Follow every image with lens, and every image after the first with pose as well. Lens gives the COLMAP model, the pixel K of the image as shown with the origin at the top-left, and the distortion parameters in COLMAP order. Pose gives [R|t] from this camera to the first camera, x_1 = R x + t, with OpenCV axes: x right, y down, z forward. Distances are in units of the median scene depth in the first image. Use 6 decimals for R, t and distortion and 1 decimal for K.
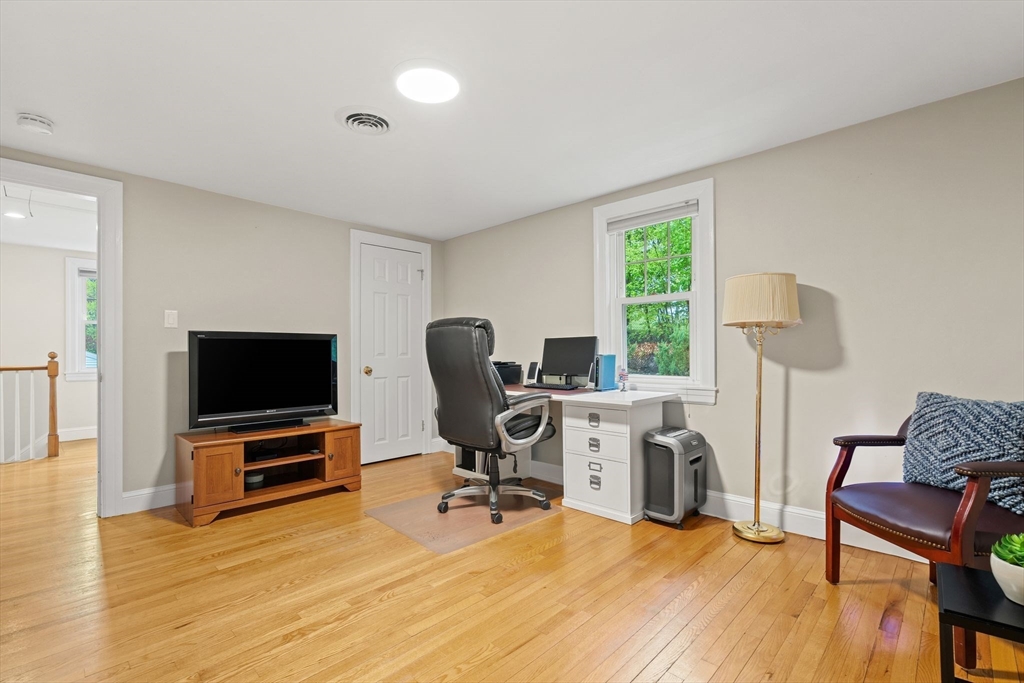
lens RADIAL K [[475.6, 0, 518.0], [0, 475.6, 345.8], [0, 0, 1]] dist [0.000389, 0.000161]
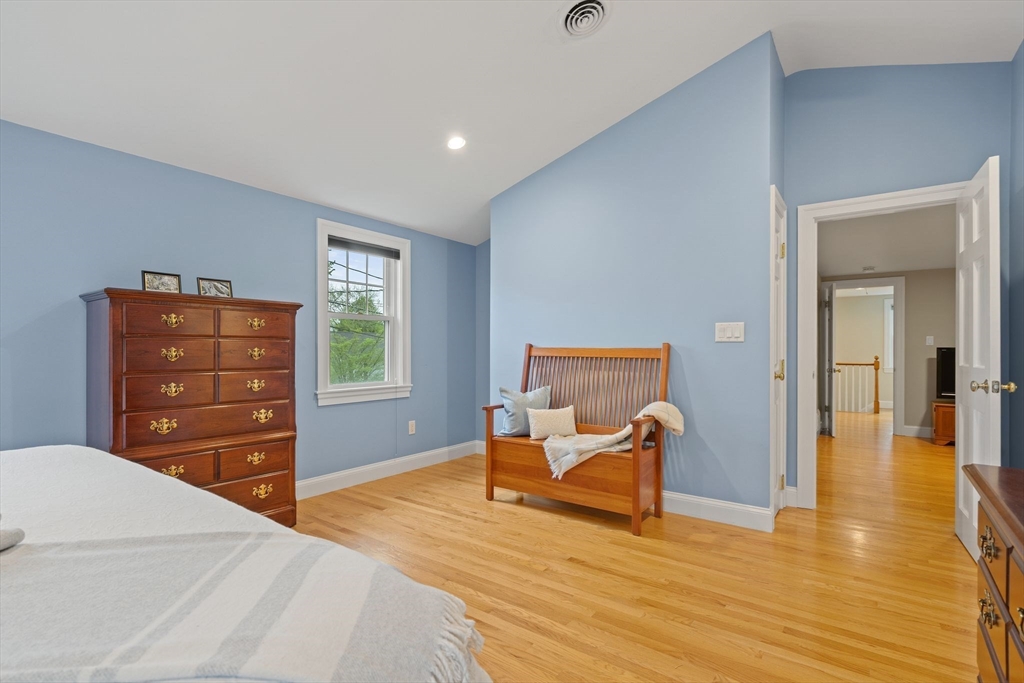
lens RADIAL K [[475.6, 0, 514.2], [0, 475.6, 343.8], [0, 0, 1]] dist [0.000389, 0.000161]
pose [[0.135538, -0.001364, -0.990771, 0.694486], [-0.008427, 0.999961, -0.002529, -0.018697], [0.990736, 0.008692, 0.135522, -0.677042]]
